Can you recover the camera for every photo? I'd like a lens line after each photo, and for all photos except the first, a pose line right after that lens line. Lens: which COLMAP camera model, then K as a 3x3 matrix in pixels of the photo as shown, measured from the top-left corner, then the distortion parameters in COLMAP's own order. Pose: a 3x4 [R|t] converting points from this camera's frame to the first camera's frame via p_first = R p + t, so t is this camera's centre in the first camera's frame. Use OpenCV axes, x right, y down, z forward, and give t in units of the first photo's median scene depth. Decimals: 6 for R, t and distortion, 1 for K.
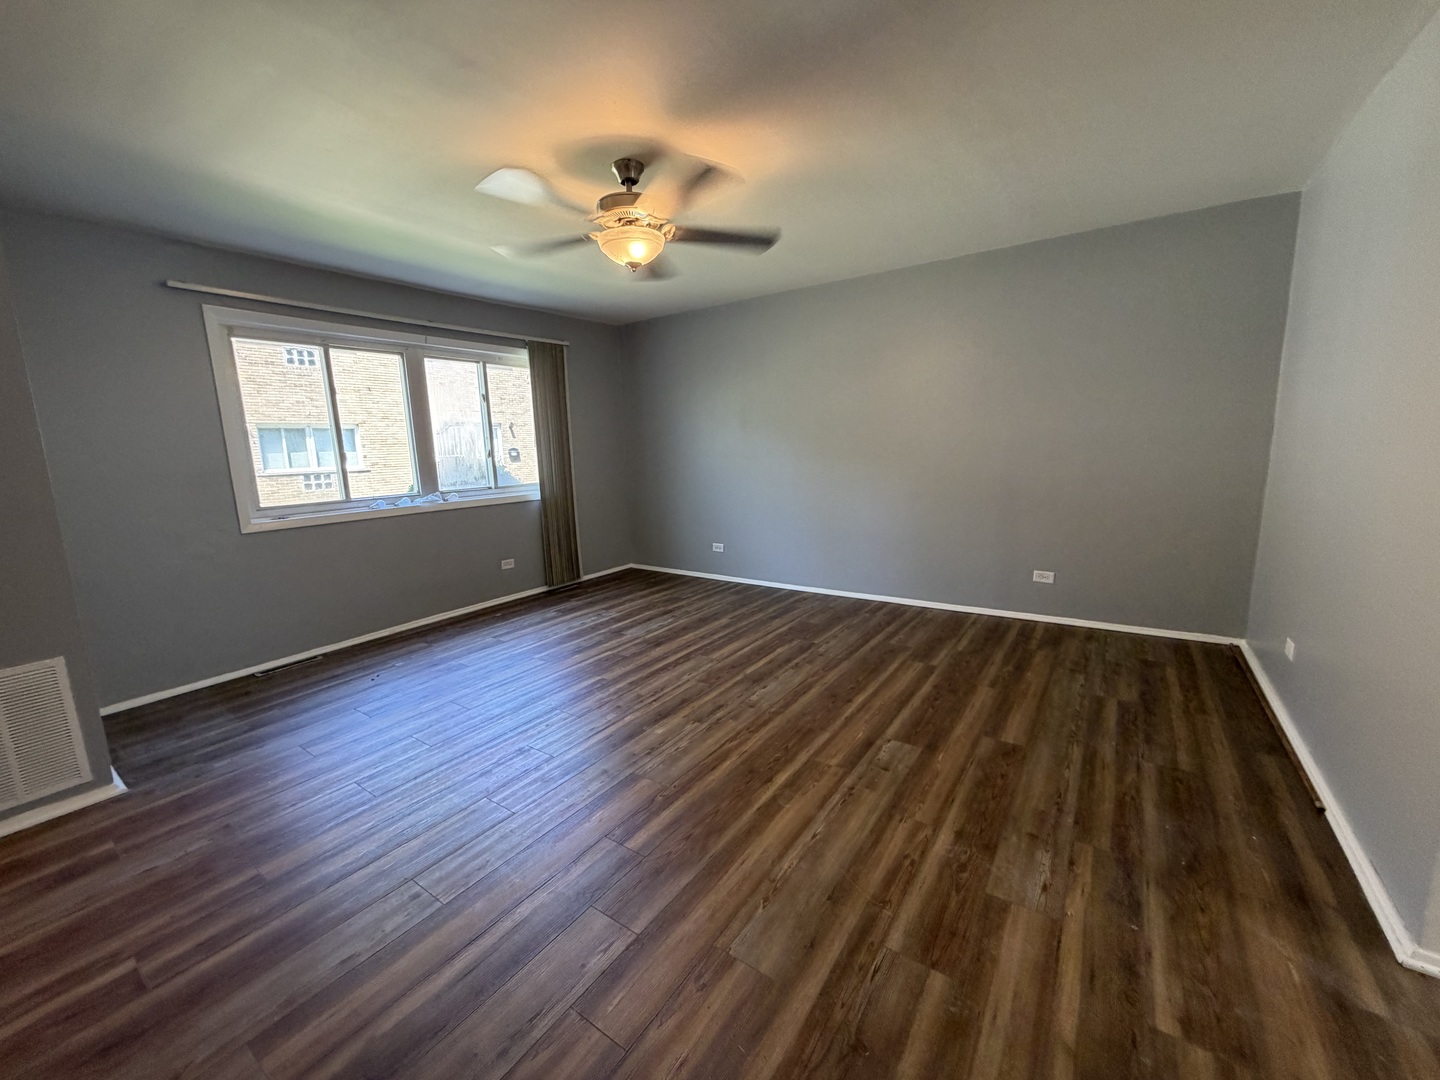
lens RADIAL K [[574.0, 0, 720.0], [0, 574.0, 540.0], [0, 0, 1]] dist [-0.001272, -0.000437]
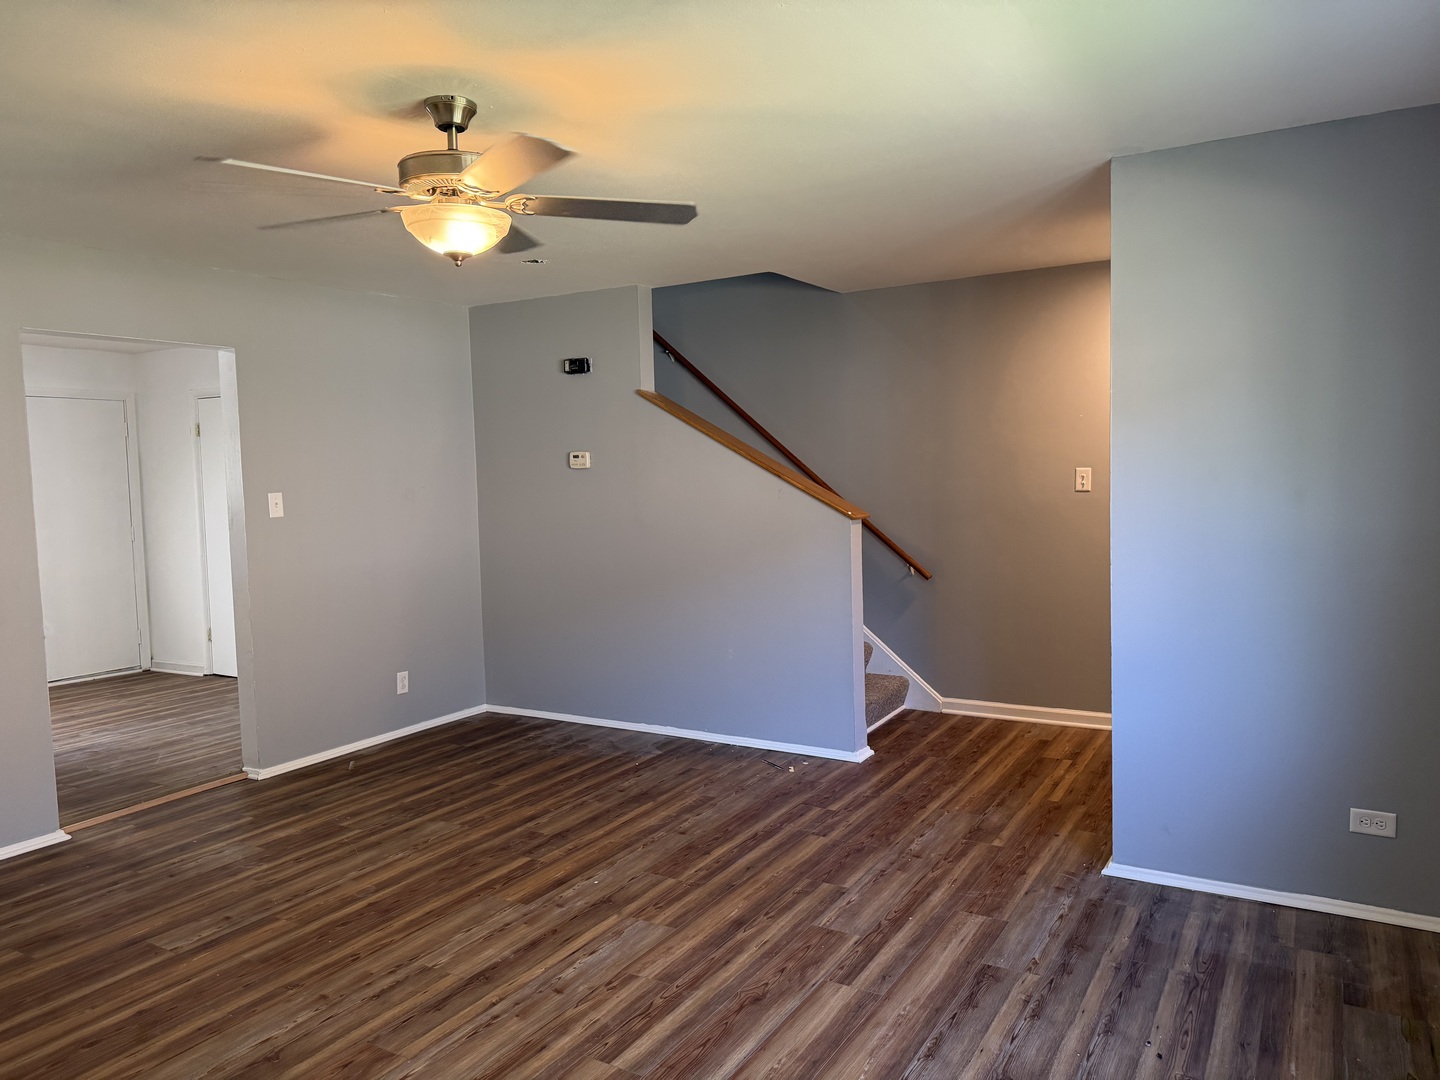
lens RADIAL K [[1010.9, 0, 727.8], [0, 1010.9, 533.3], [0, 0, 1]] dist [0.077564, -0.122582]
pose [[-0.995391, 0.062692, -0.072576, -0.299827], [0.044436, 0.972113, 0.230266, -0.375630], [0.084988, 0.225980, -0.970418, 1.904589]]
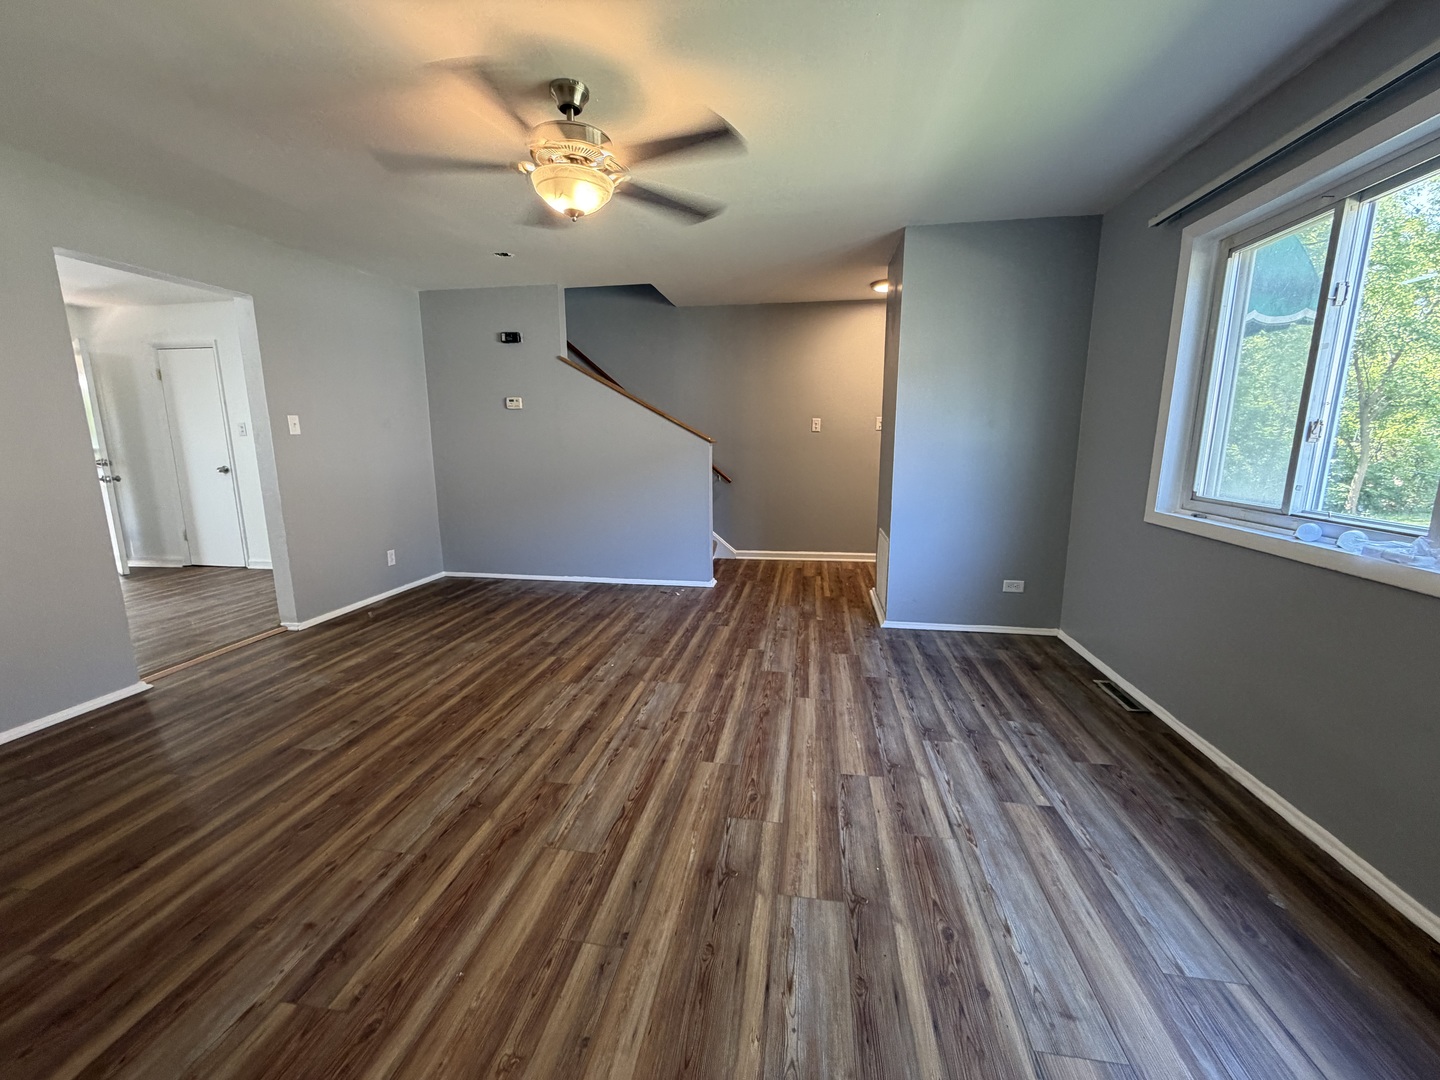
lens RADIAL K [[574.0, 0, 720.0], [0, 574.0, 540.0], [0, 0, 1]] dist [-0.001272, -0.000437]
pose [[-0.899950, 0.112709, -0.421173, 0.056552], [-0.039557, 0.940916, 0.336321, -0.280680], [0.434195, 0.319332, -0.842319, 1.709053]]
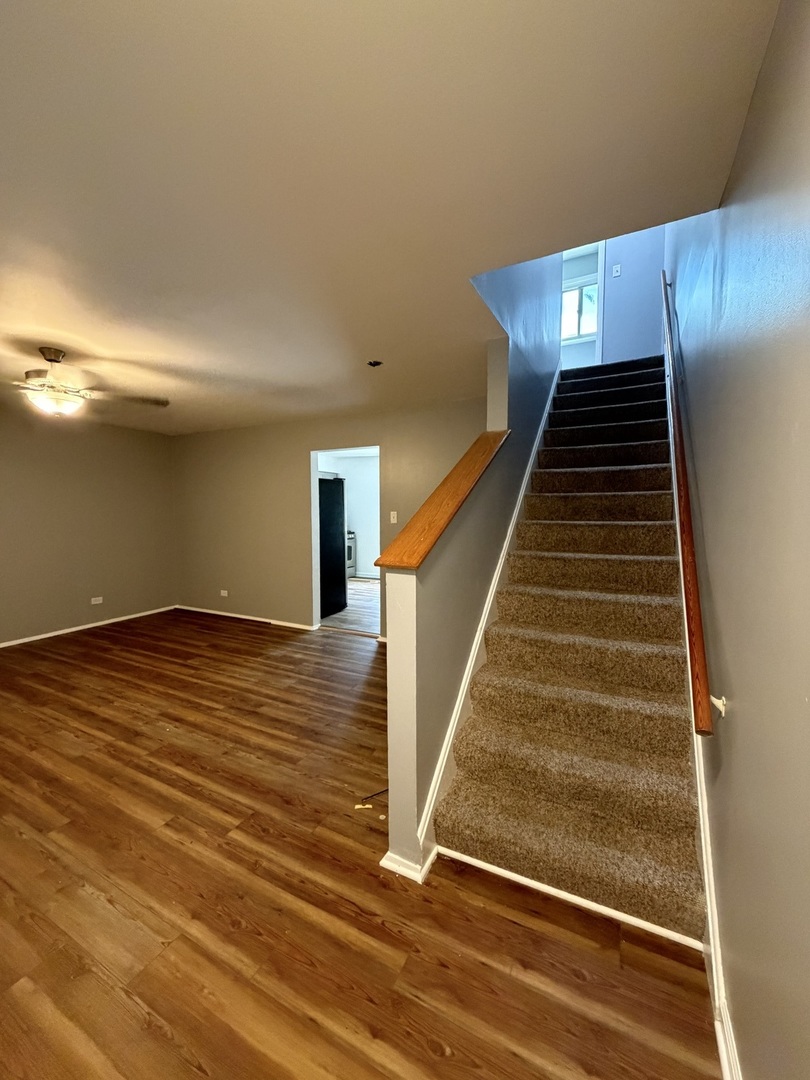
lens RADIAL K [[430.5, 0, 405.0], [0, 430.5, 540.0], [0, 0, 1]] dist [-0.001272, -0.000437]
pose [[-0.126973, -0.039565, 0.991117, -1.225215], [0.168500, 0.983821, 0.060861, -0.056604], [-0.977490, 0.174730, -0.118252, 0.257325]]
